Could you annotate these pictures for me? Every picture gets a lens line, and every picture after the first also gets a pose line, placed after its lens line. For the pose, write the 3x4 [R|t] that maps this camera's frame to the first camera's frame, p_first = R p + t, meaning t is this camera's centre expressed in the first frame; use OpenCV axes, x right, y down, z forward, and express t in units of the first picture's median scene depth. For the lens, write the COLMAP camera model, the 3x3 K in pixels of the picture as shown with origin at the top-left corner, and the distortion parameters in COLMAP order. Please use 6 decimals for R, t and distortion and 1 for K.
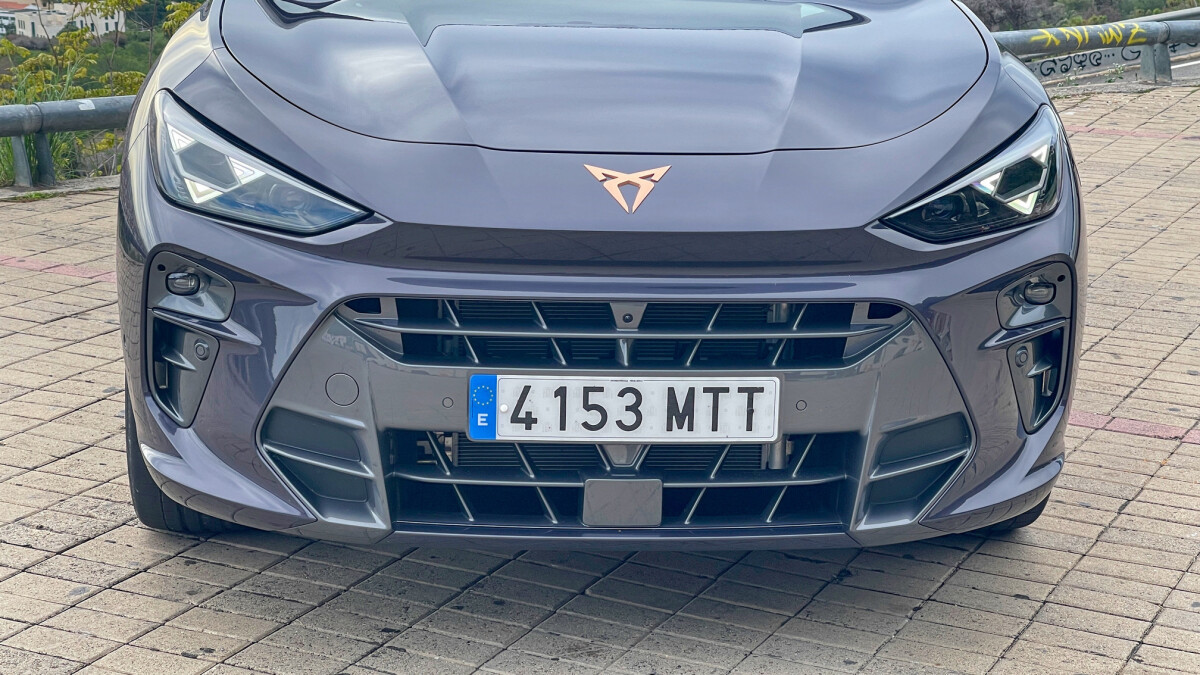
lens RADIAL K [[2217.5, 0, 600.0], [0, 2217.5, 337.5], [0, 0, 1]] dist [0.154480, 0.180370]
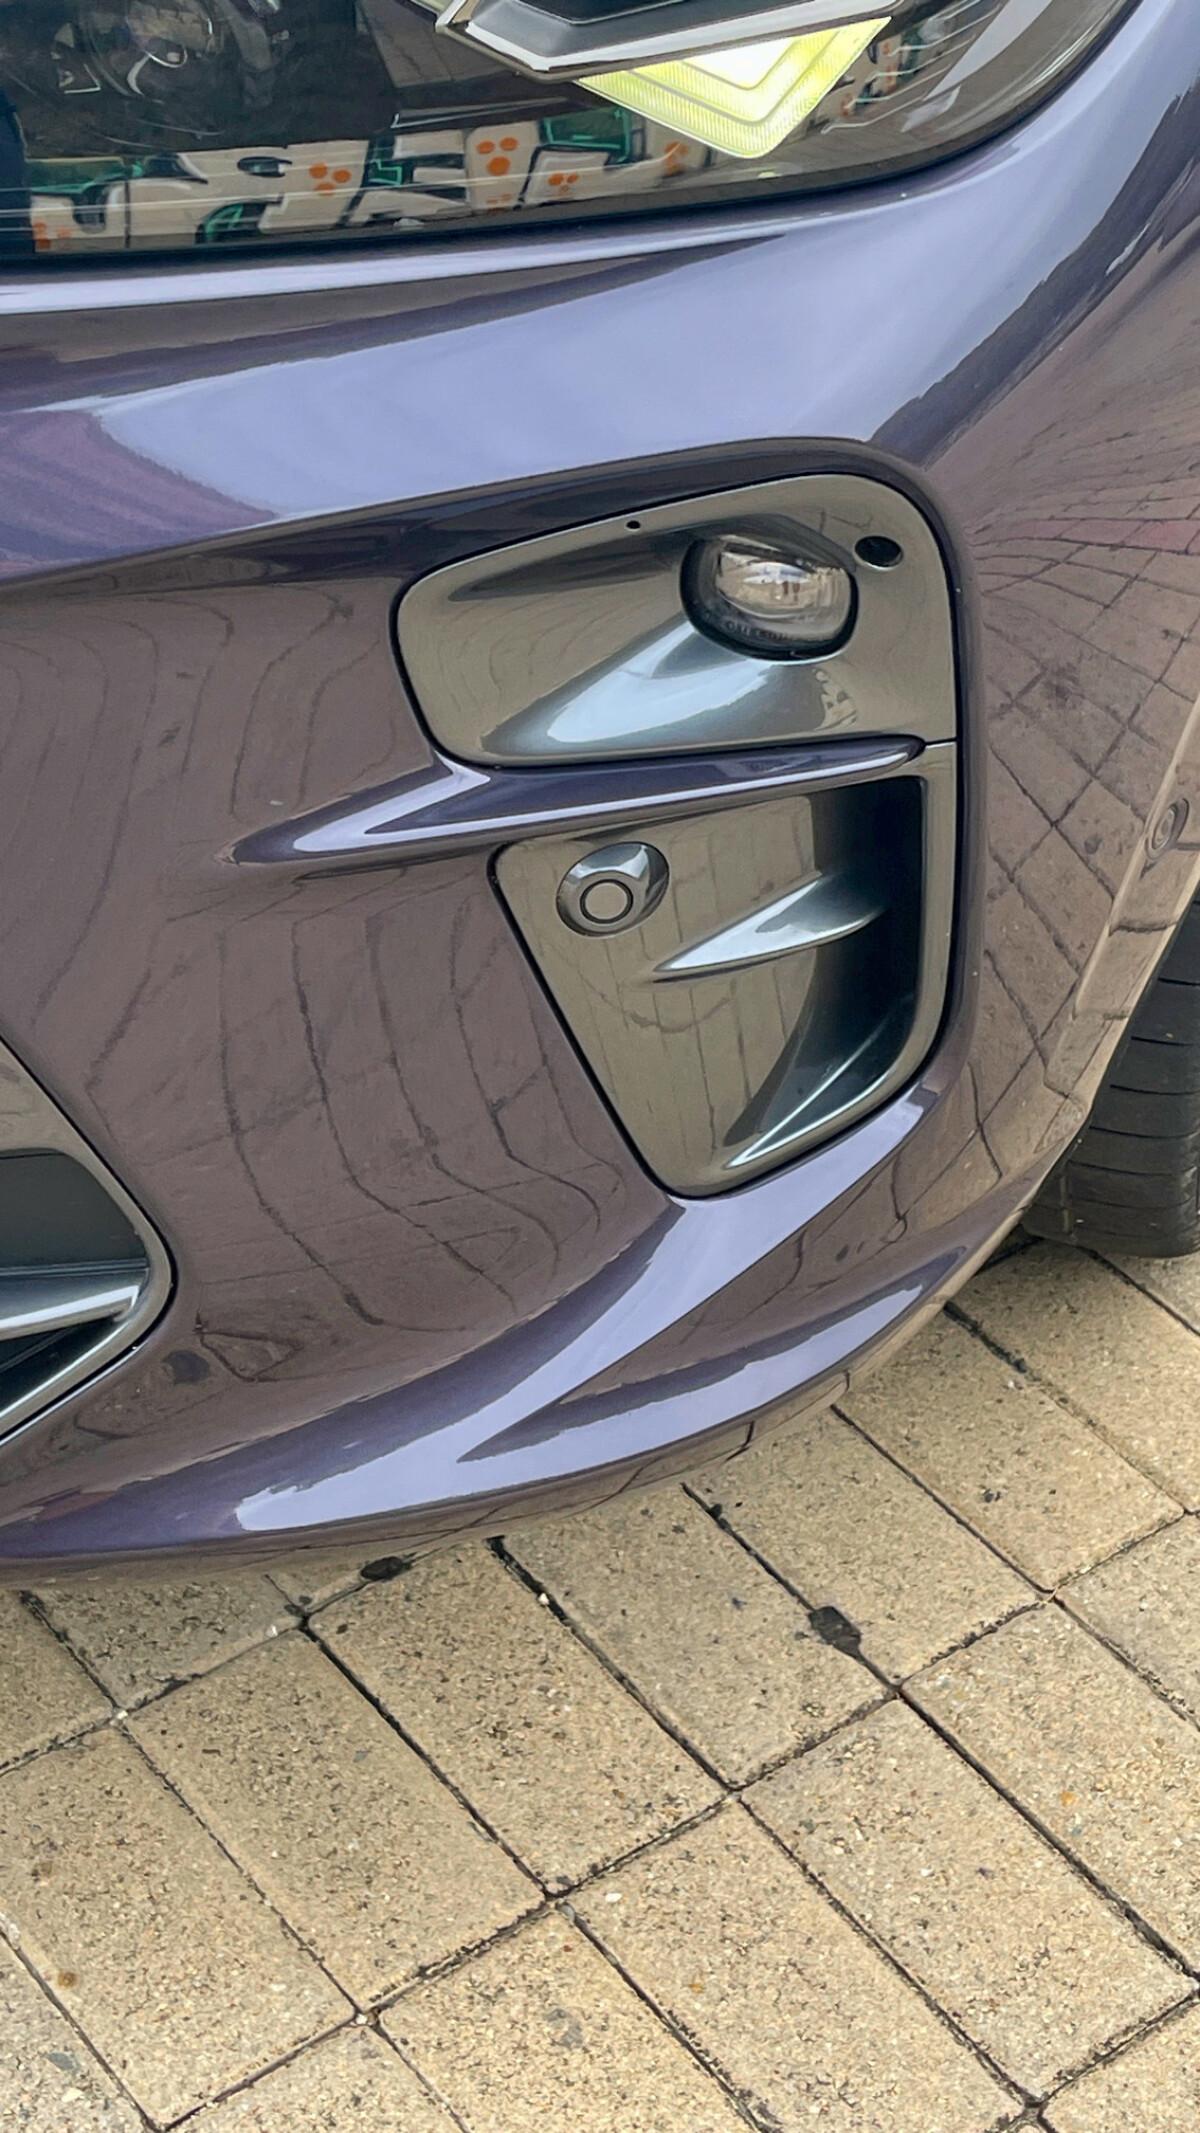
lens RADIAL K [[3344.8, 0, 600.0], [0, 3344.8, 1066.5], [0, 0, 1]] dist [0.183473, 0.003120]
pose [[0.906003, 0.291199, -0.307182, 0.301883], [-0.149598, 0.899193, 0.411183, -0.104739], [0.395952, -0.326579, 0.858235, 0.792823]]
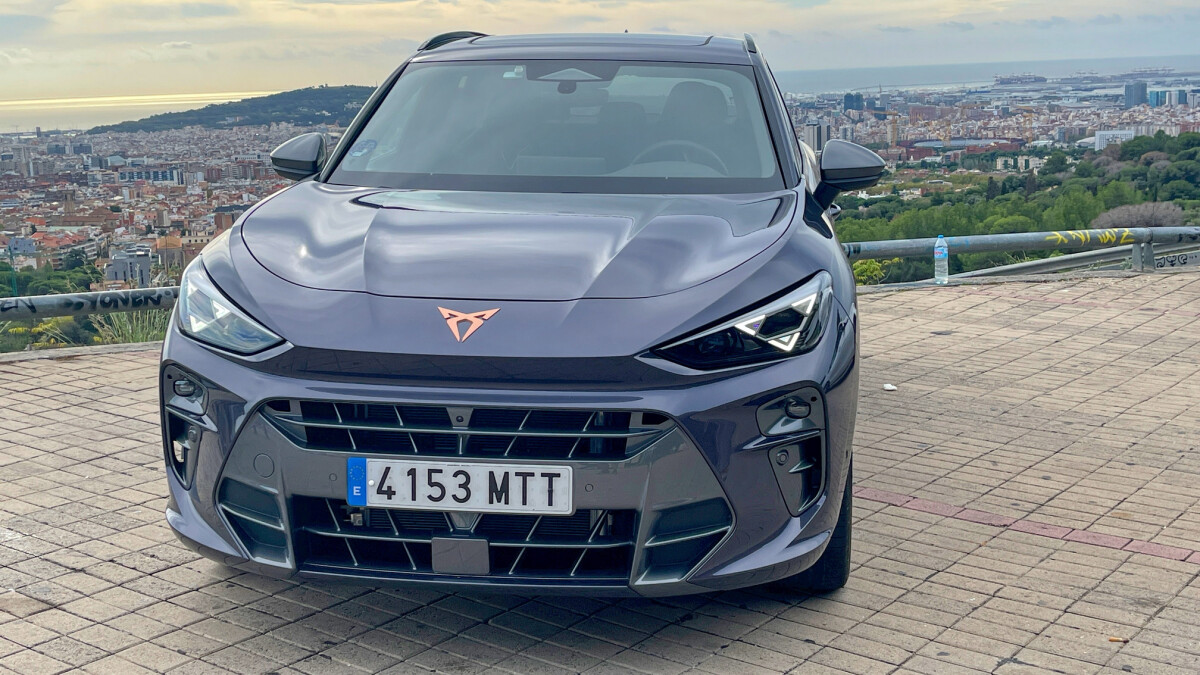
lens RADIAL K [[1471.6, 0, 598.7], [0, 1471.6, 321.7], [0, 0, 1]] dist [0.117986, -0.372528]
pose [[0.983626, 0.013881, -0.179688, 0.254235], [-0.028465, 0.996481, -0.078836, 0.000581], [0.177961, 0.082660, 0.980560, 0.121269]]
